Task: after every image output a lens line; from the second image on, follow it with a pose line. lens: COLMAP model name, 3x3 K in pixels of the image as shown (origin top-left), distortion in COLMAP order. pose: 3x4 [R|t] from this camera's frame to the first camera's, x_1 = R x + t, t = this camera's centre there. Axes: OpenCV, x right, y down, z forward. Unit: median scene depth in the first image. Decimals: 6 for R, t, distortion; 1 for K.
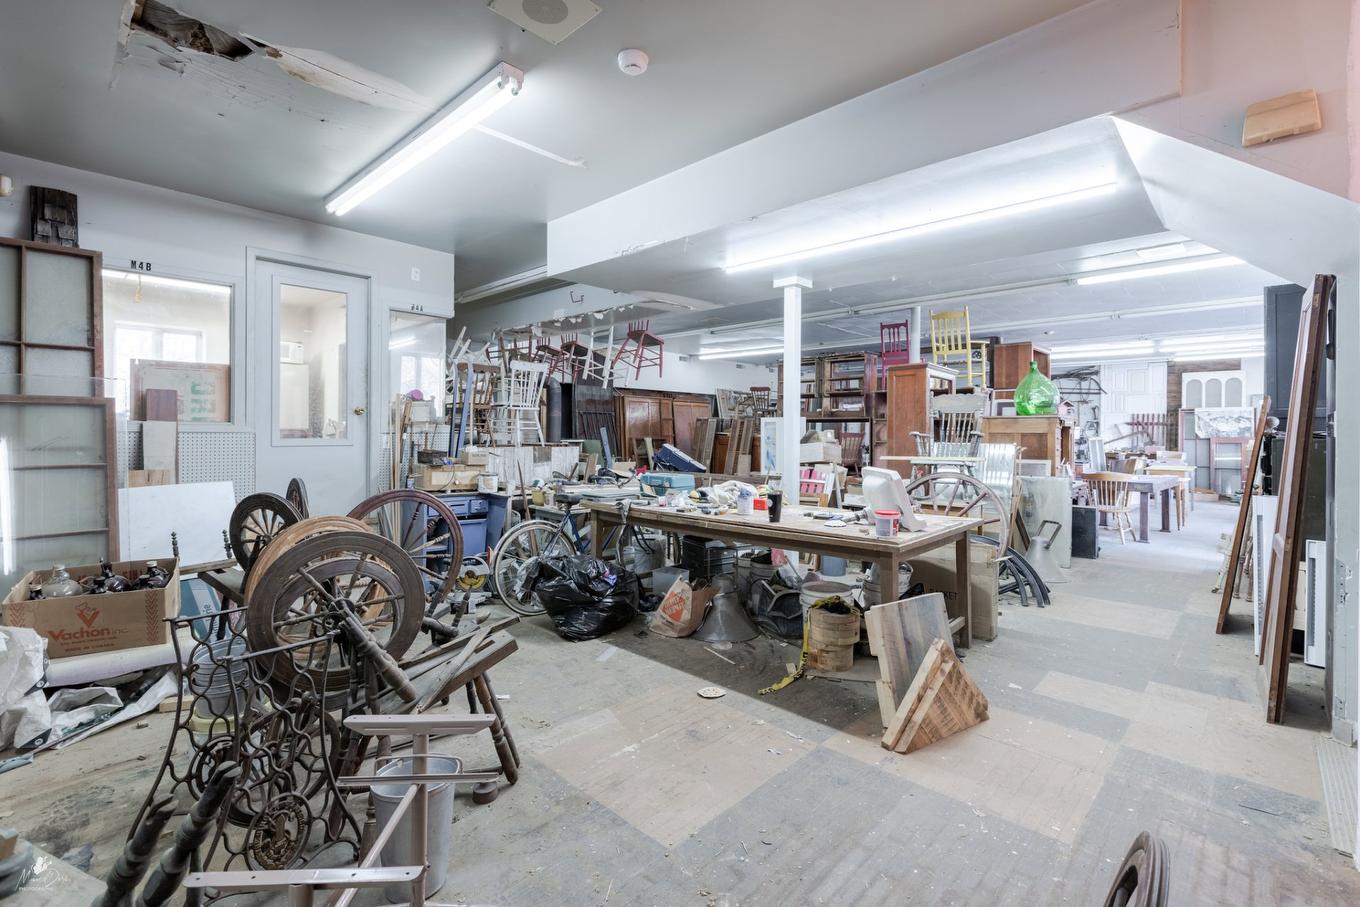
lens RADIAL K [[610.5, 0, 687.1], [0, 610.5, 440.3], [0, 0, 1]] dist [0.004604, 0.000109]
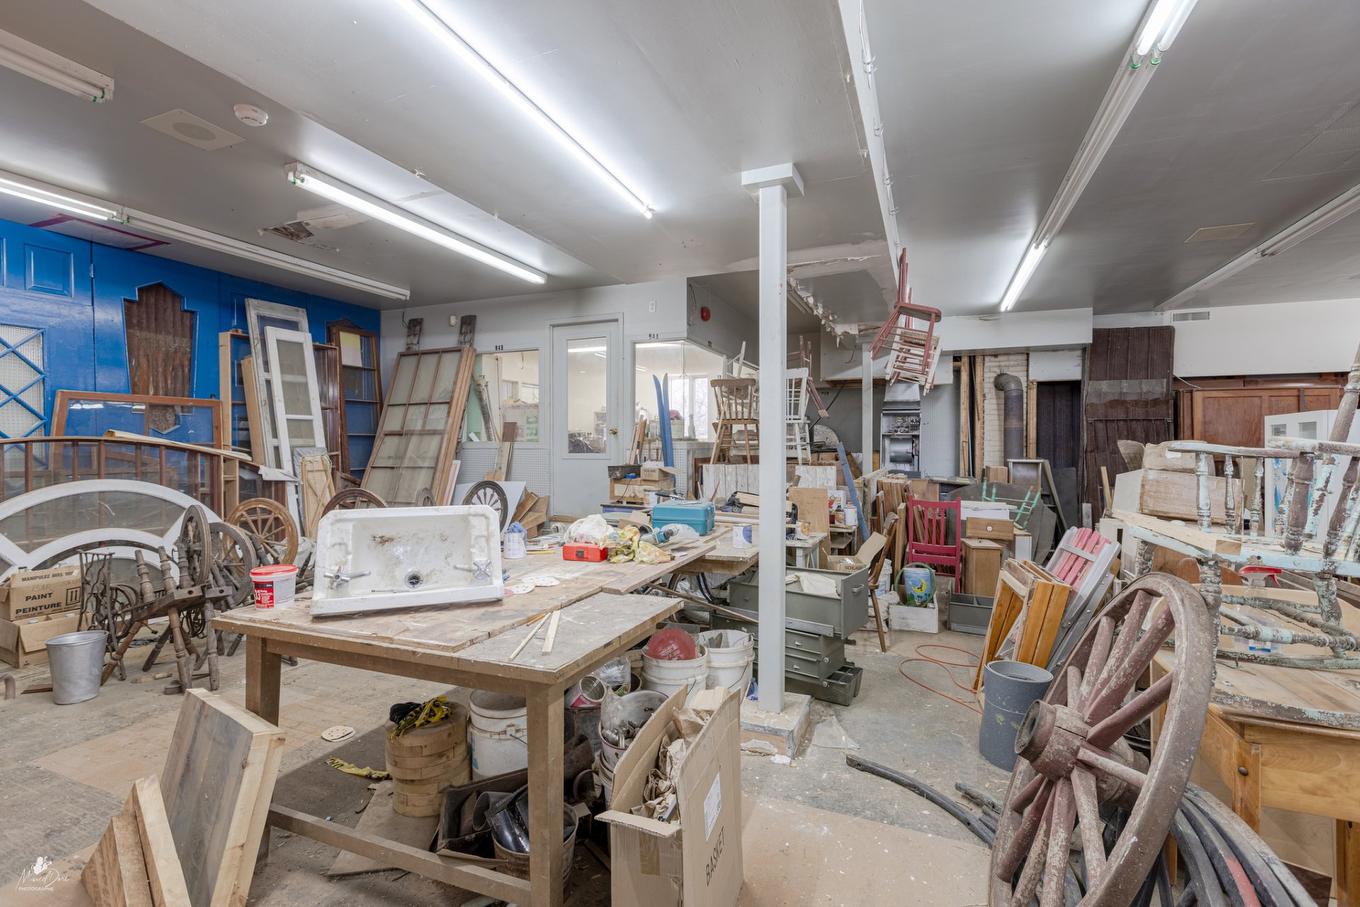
lens RADIAL K [[610.5, 0, 681.6], [0, 610.5, 454.6], [0, 0, 1]] dist [0.004604, 0.000109]
pose [[0.344827, 0.000565, -0.938666, 0.915696], [-0.013005, 0.999907, -0.004175, 0.002359], [0.938576, 0.013647, 0.344802, 1.004744]]
